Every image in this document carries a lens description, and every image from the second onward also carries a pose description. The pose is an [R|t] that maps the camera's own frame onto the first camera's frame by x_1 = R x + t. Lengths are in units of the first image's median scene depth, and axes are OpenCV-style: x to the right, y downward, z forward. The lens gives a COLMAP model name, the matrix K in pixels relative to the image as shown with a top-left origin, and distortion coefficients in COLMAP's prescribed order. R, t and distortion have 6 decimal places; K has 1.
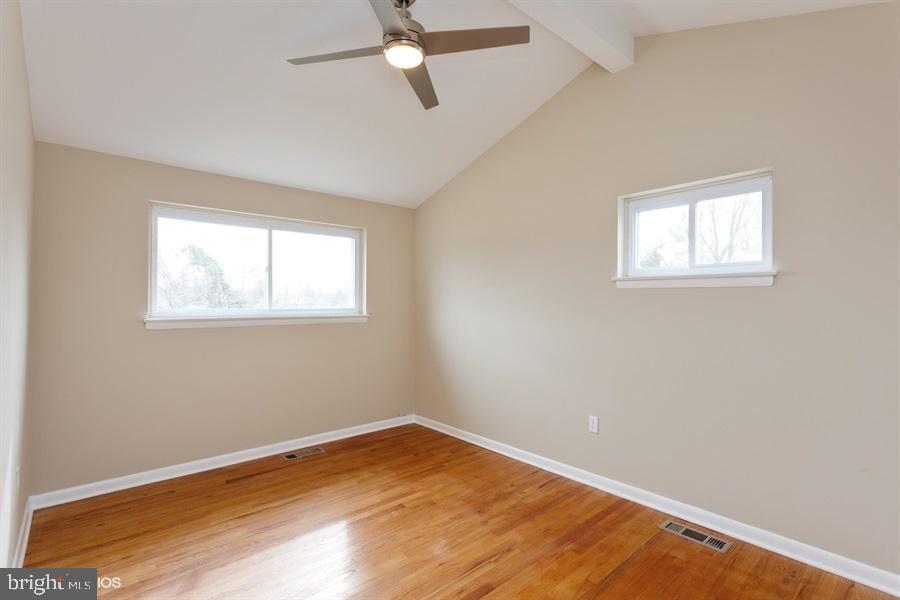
lens RADIAL K [[430.0, 0, 447.0], [0, 430.0, 298.7], [0, 0, 1]] dist [-0.010513, 0.001082]
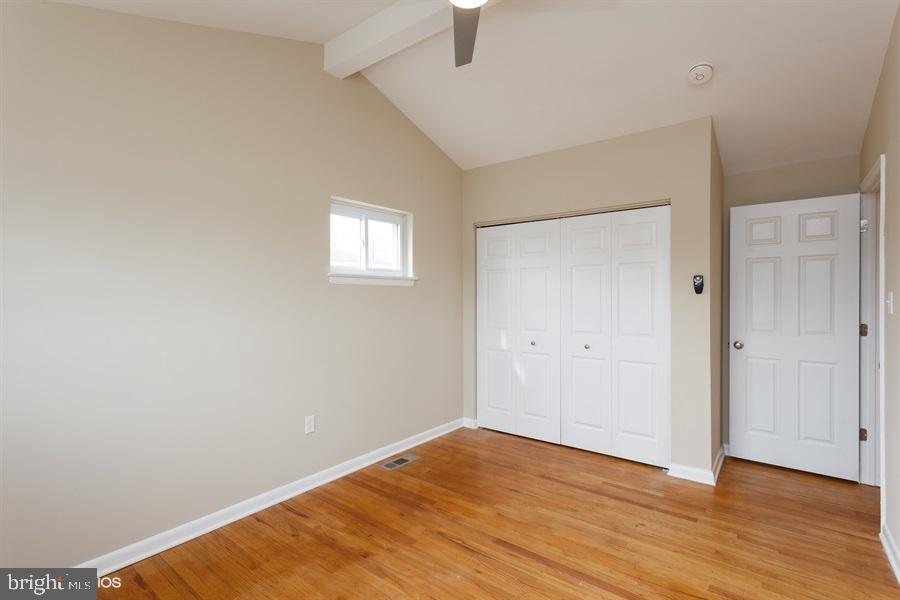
lens RADIAL K [[430.0, 0, 453.5], [0, 430.0, 297.1], [0, 0, 1]] dist [-0.010513, 0.001082]
pose [[-0.217331, -0.006581, 0.976076, -0.758015], [-0.009503, 0.999944, 0.004626, 0.001390], [-0.976052, -0.008270, -0.217382, 1.029760]]
